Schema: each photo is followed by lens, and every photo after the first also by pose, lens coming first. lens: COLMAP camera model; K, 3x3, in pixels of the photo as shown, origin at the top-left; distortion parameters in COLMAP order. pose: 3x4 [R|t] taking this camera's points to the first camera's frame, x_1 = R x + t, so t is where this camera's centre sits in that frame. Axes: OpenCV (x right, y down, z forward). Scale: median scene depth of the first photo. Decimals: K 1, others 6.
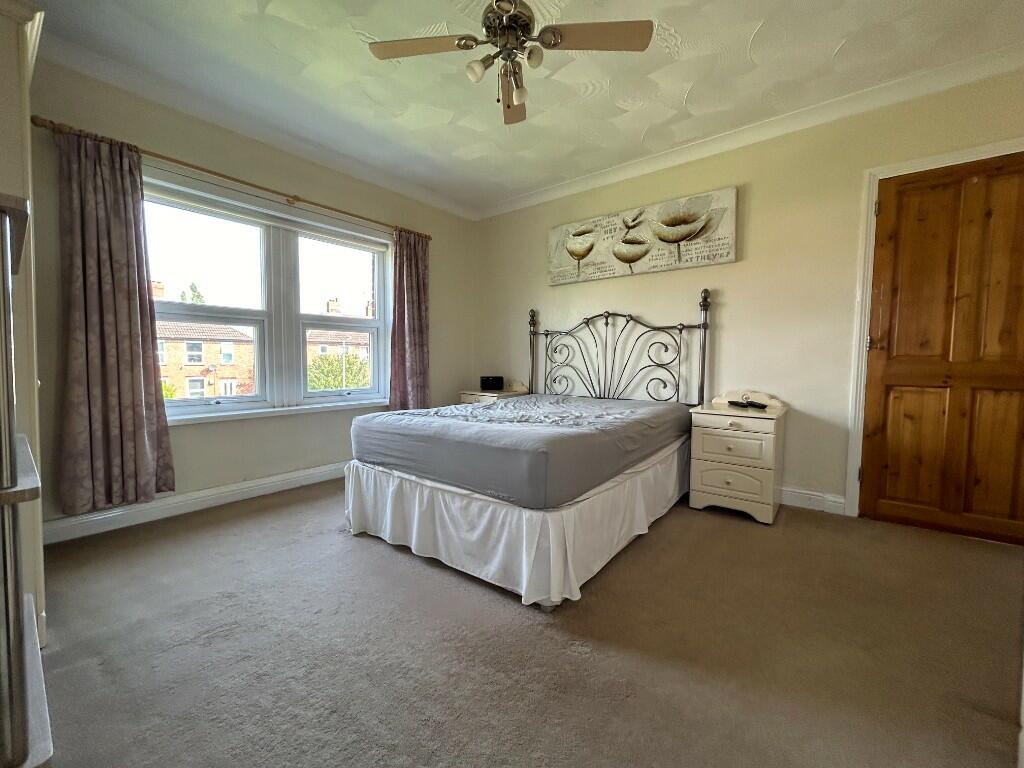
lens RADIAL K [[412.6, 0, 510.5], [0, 412.6, 382.7], [0, 0, 1]] dist [0.001636, -0.000149]
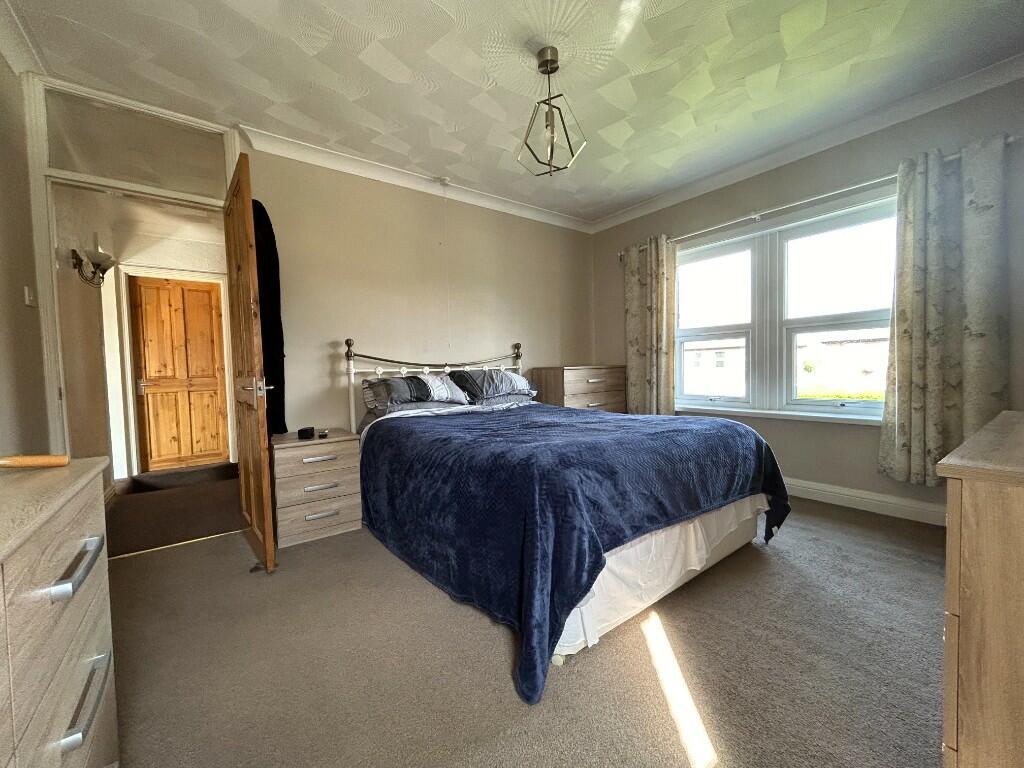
lens RADIAL K [[412.6, 0, 512.3], [0, 412.6, 382.0], [0, 0, 1]] dist [0.001636, -0.000149]
pose [[-0.254161, 0.042020, -0.966249, 0.648766], [-0.042886, 0.997583, 0.054663, -0.041907], [0.966211, 0.055331, -0.251745, 0.615766]]
